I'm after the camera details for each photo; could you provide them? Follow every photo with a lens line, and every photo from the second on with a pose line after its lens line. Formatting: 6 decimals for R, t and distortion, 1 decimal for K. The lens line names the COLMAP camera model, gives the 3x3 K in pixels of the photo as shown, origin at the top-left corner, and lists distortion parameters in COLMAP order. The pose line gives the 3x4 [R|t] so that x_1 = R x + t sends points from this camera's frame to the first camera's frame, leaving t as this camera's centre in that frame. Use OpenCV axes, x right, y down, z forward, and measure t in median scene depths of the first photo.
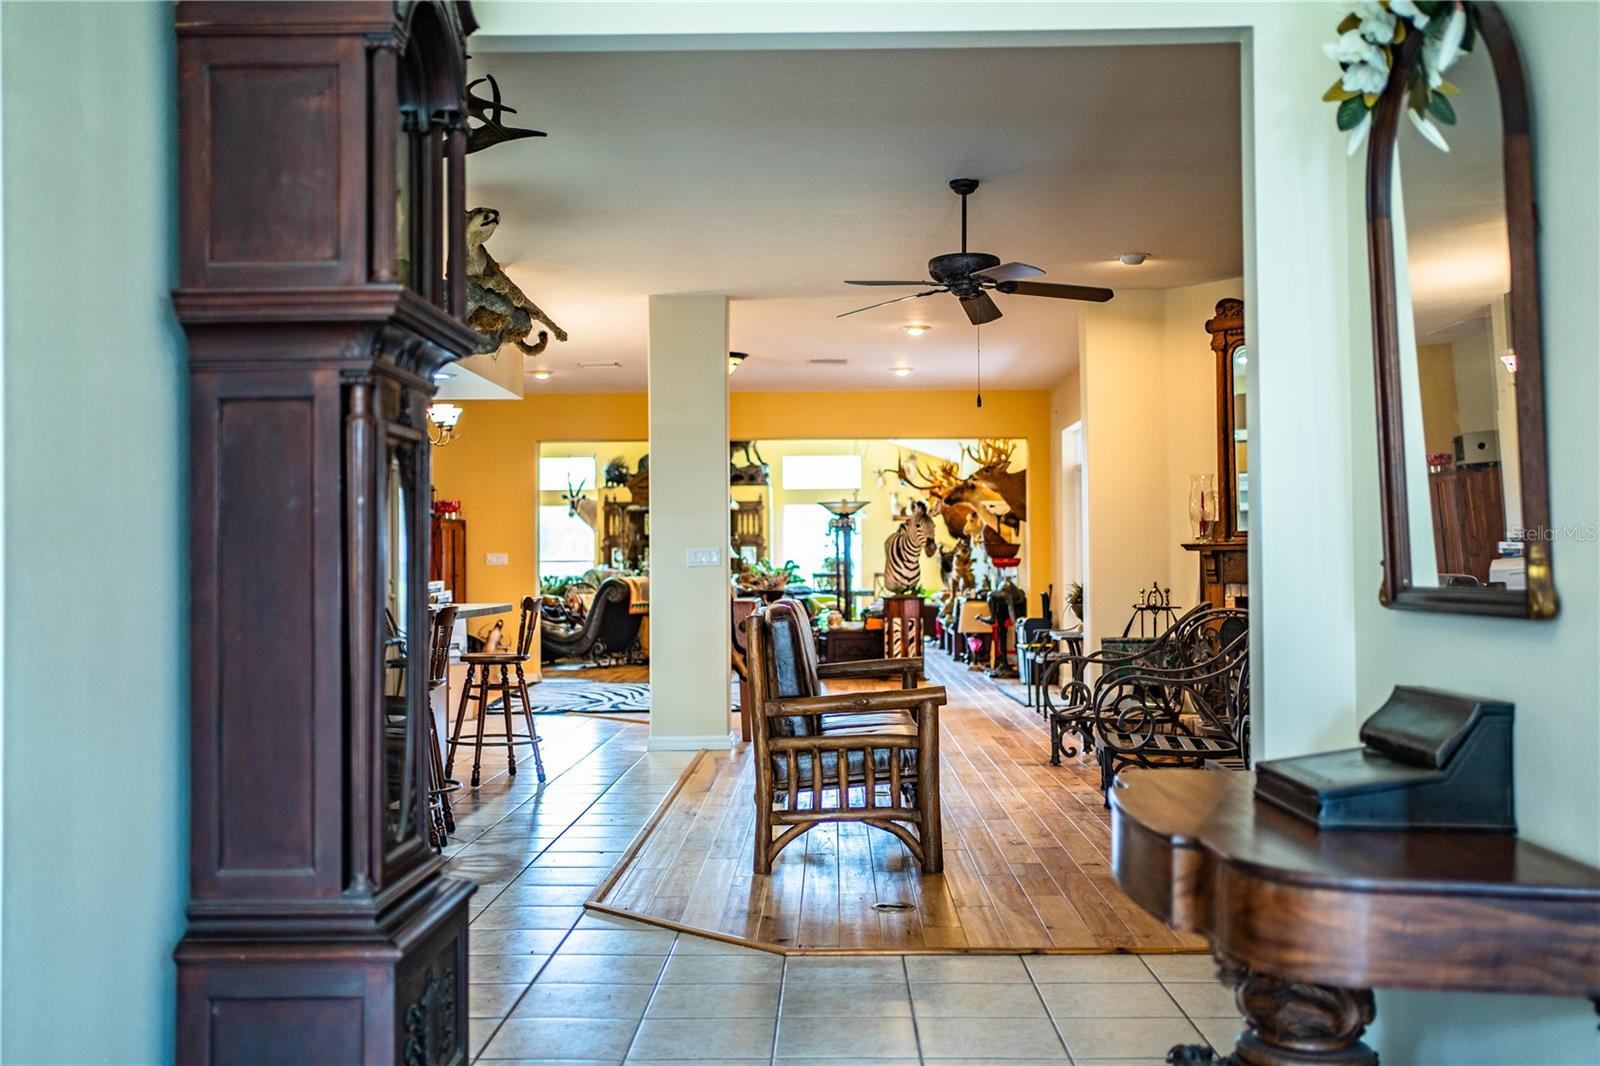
lens RADIAL K [[1615.4, 0, 806.9], [0, 1615.4, 528.7], [0, 0, 1]] dist [-0.044748, 0.218116]
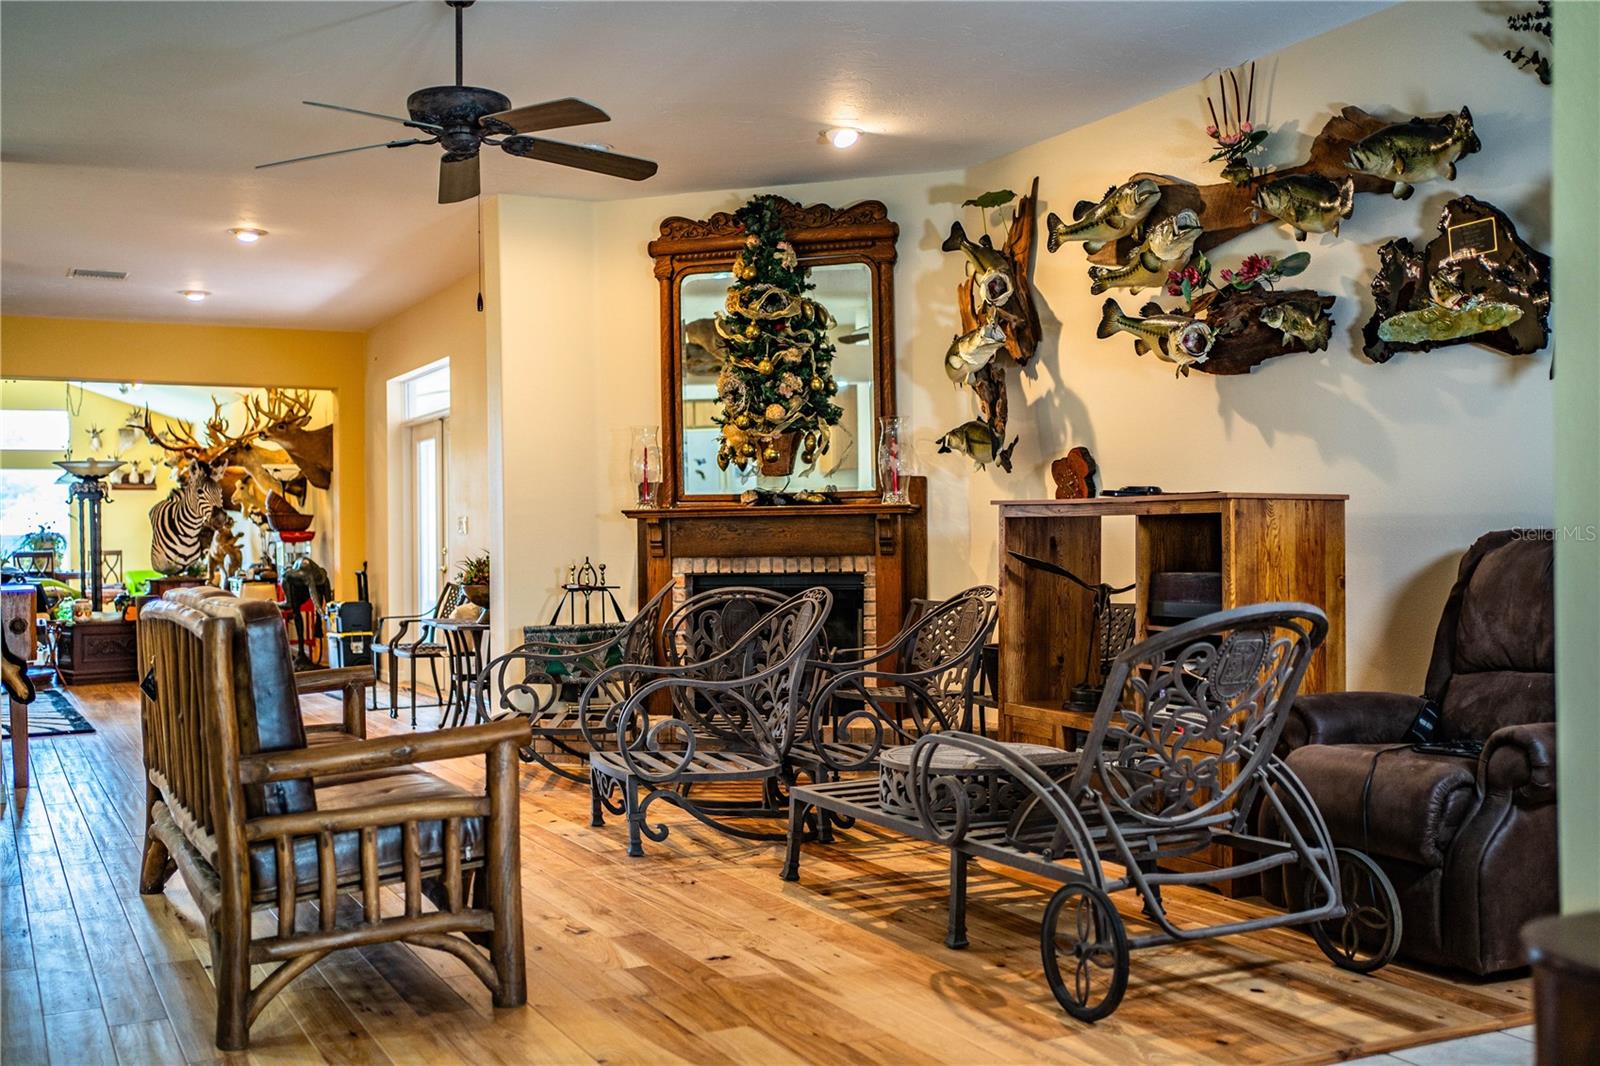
lens RADIAL K [[1615.4, 0, 806.9], [0, 1615.4, 528.7], [0, 0, 1]] dist [-0.044748, 0.218116]
pose [[0.880670, -0.002471, 0.473724, -0.070704], [-0.004480, 0.999898, 0.013543, 0.006826], [-0.473710, -0.014049, 0.880569, 0.213119]]
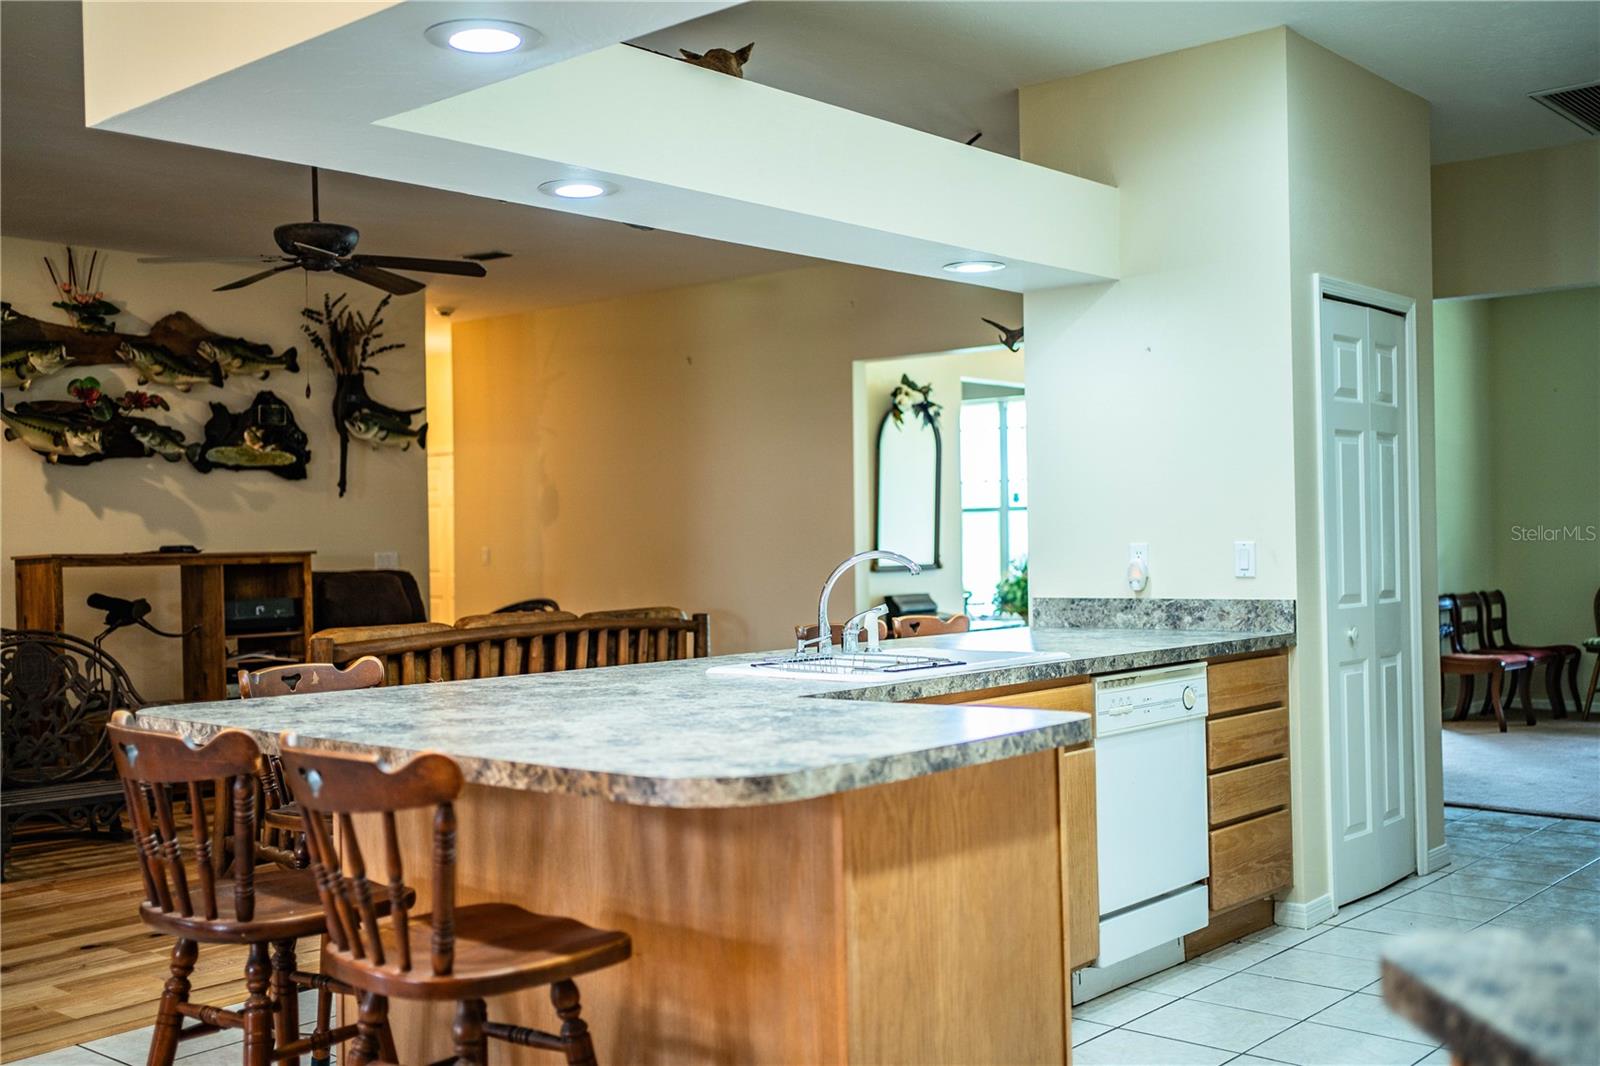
lens RADIAL K [[1615.4, 0, 806.9], [0, 1615.4, 528.7], [0, 0, 1]] dist [-0.044748, 0.218116]
pose [[-0.763974, 0.021062, 0.644904, -0.454676], [0.005665, 0.999648, -0.025936, 0.013346], [-0.645223, -0.016161, -0.763824, 1.011870]]
